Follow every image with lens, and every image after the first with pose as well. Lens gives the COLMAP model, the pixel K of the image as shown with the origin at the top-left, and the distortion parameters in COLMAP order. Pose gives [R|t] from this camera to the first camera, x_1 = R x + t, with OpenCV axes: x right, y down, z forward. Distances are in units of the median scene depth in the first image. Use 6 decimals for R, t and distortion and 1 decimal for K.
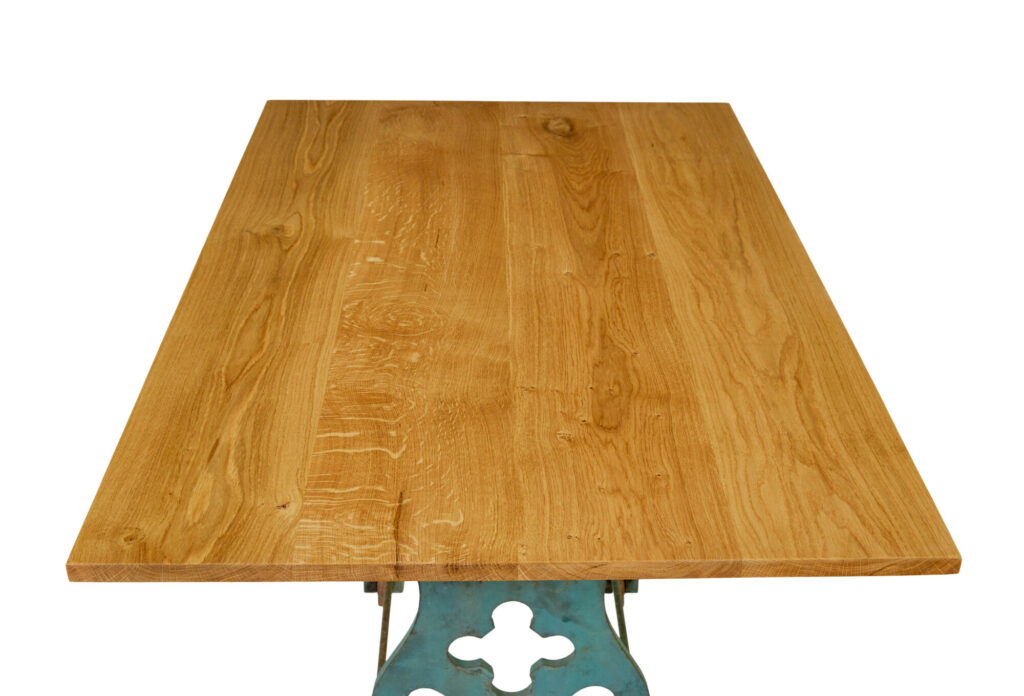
lens RADIAL K [[1346.0, 0, 516.9], [0, 1346.0, 348.0], [0, 0, 1]] dist [-0.025581, 0.000000]
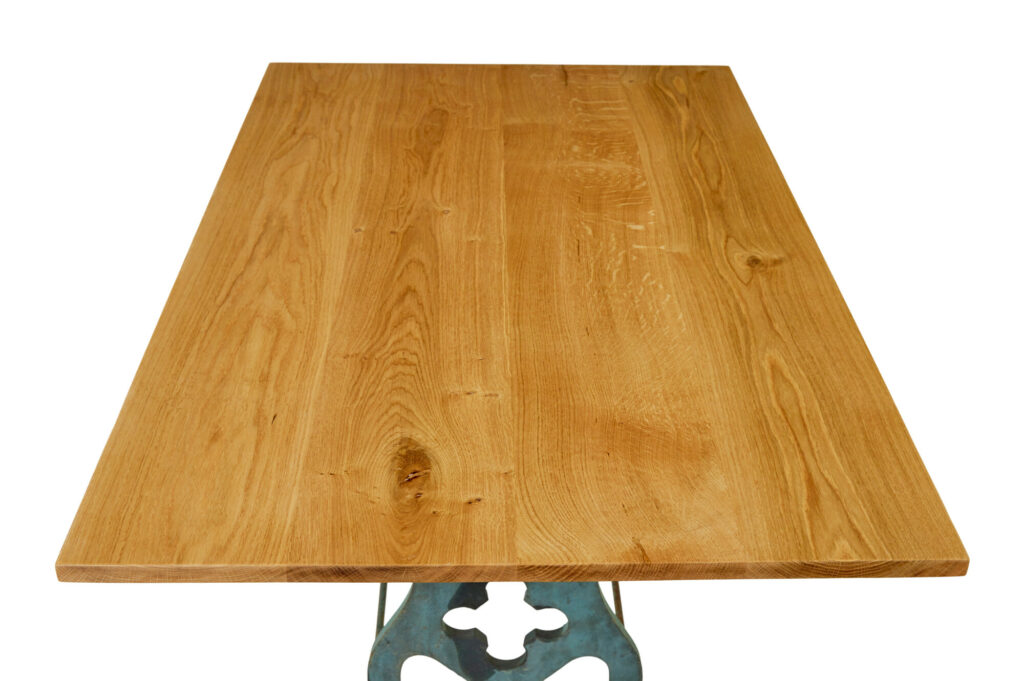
lens RADIAL K [[1325.8, 0, 511.8], [0, 1325.8, 340.6], [0, 0, 1]] dist [-0.031717, 0.000000]
pose [[-0.999591, -0.027037, -0.009317, -0.006811], [-0.021855, 0.512125, 0.858633, -1.079733], [-0.018444, 0.858485, -0.512506, 1.957835]]
